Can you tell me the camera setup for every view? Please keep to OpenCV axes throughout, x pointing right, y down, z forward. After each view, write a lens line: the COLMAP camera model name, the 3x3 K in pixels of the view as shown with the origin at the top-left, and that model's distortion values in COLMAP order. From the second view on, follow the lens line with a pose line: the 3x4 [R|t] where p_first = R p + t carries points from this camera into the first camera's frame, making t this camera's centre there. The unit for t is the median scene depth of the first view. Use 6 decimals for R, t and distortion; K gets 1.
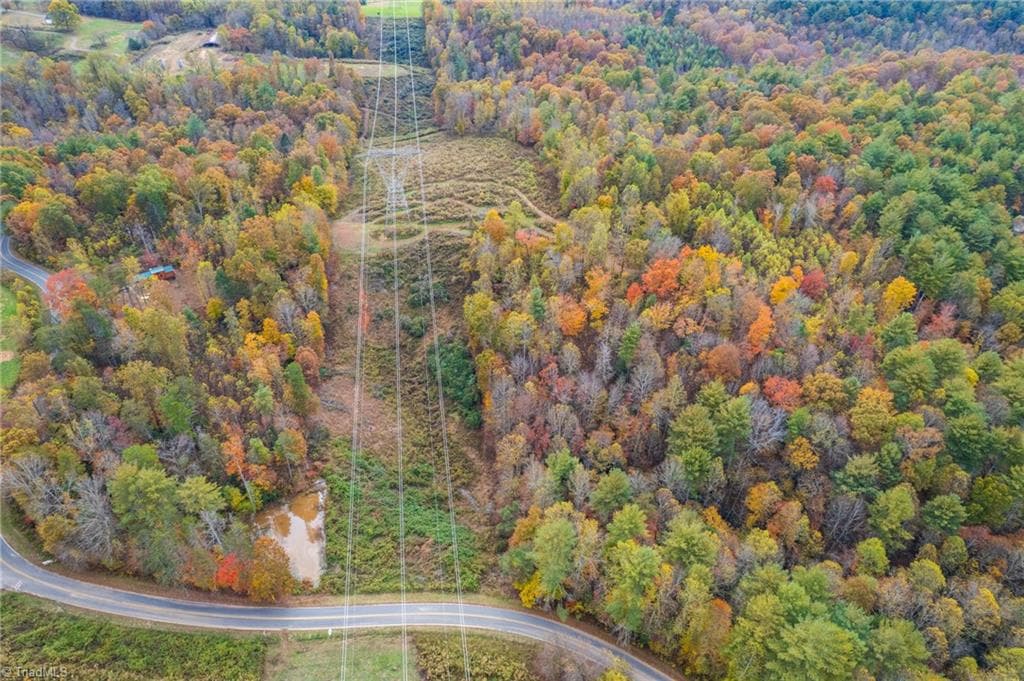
lens RADIAL K [[657.2, 0, 509.9], [0, 657.2, 340.9], [0, 0, 1]] dist [-0.085829, 0.077892]
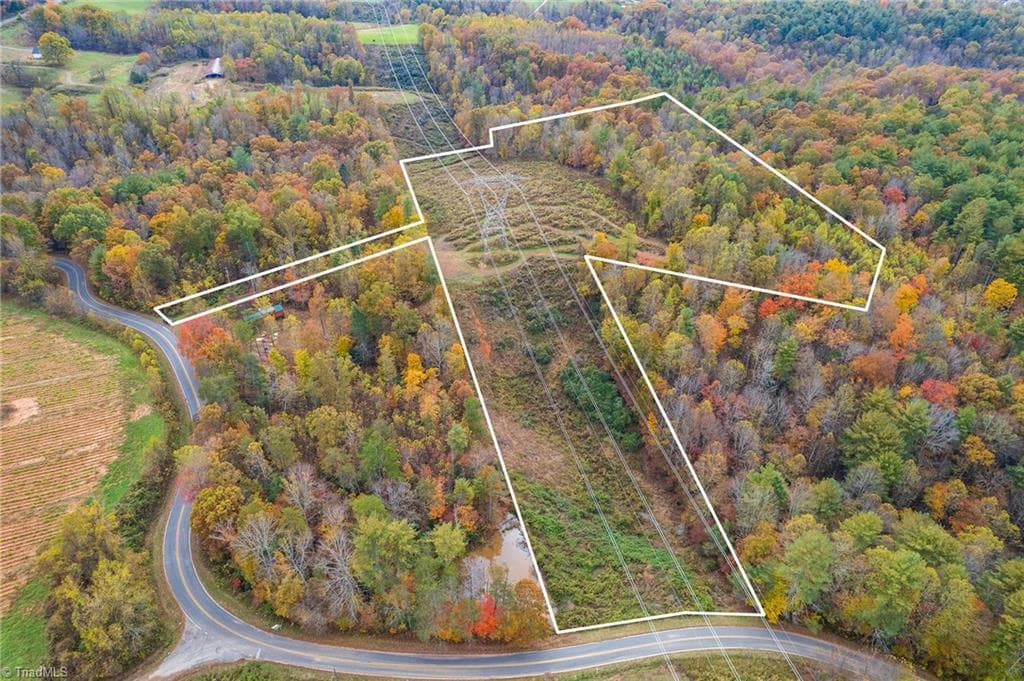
lens RADIAL K [[657.2, 0, 509.9], [0, 657.2, 340.9], [0, 0, 1]] dist [-0.085829, 0.077892]
pose [[0.994519, -0.058119, 0.086911, -0.230026], [0.060666, 0.997794, -0.026952, -0.013536], [-0.085153, 0.032077, 0.995851, 0.011579]]
